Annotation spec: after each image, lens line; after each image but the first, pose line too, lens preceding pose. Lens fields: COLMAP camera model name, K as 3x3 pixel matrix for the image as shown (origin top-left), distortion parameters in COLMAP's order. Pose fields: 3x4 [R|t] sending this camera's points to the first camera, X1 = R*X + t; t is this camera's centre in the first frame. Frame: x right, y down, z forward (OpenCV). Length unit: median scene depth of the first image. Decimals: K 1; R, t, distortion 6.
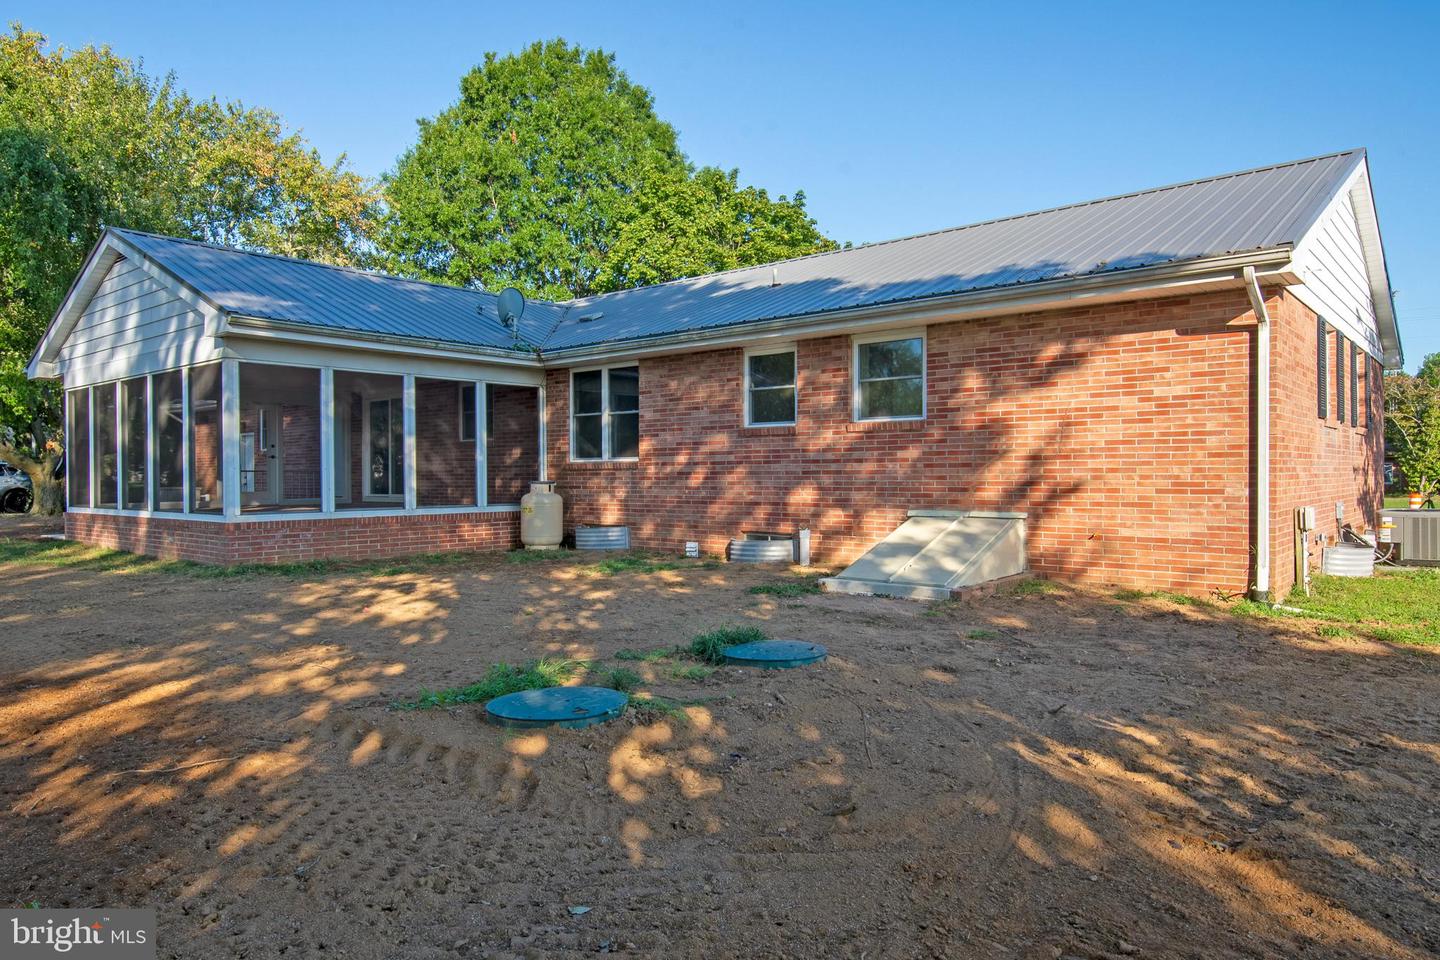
lens RADIAL K [[952.2, 0, 713.5], [0, 952.2, 473.4], [0, 0, 1]] dist [-0.011143, 0.000347]
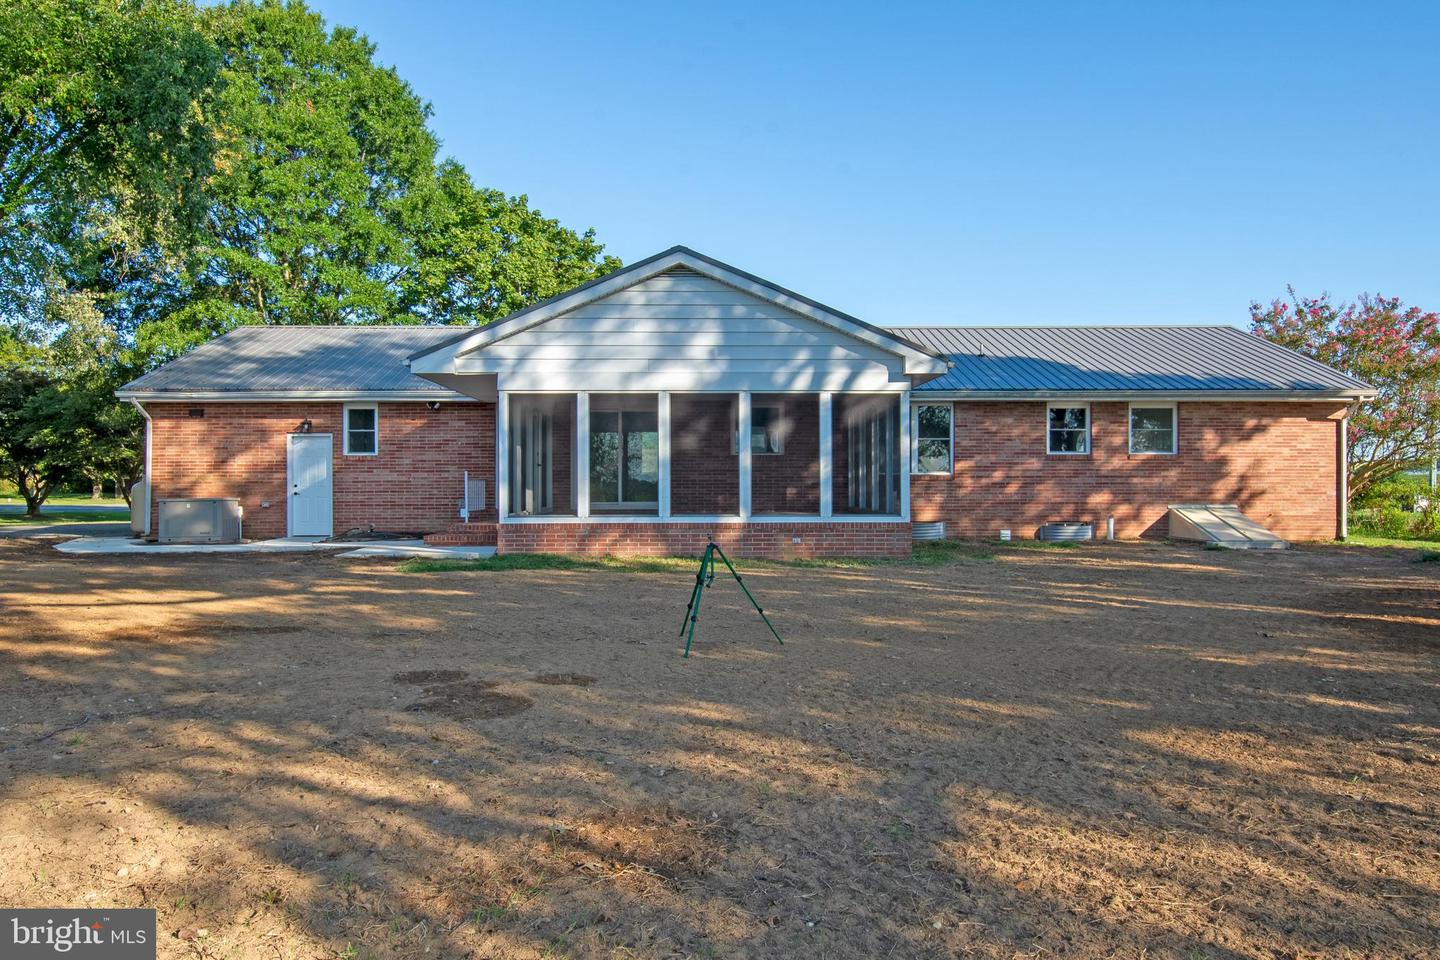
lens RADIAL K [[952.2, 0, 723.7], [0, 952.2, 476.8], [0, 0, 1]] dist [-0.011143, 0.000347]
pose [[0.744341, 0.006013, 0.667773, -1.507099], [-0.003408, 0.999981, -0.005205, -0.002280], [-0.667791, 0.001598, 0.744347, 0.224402]]
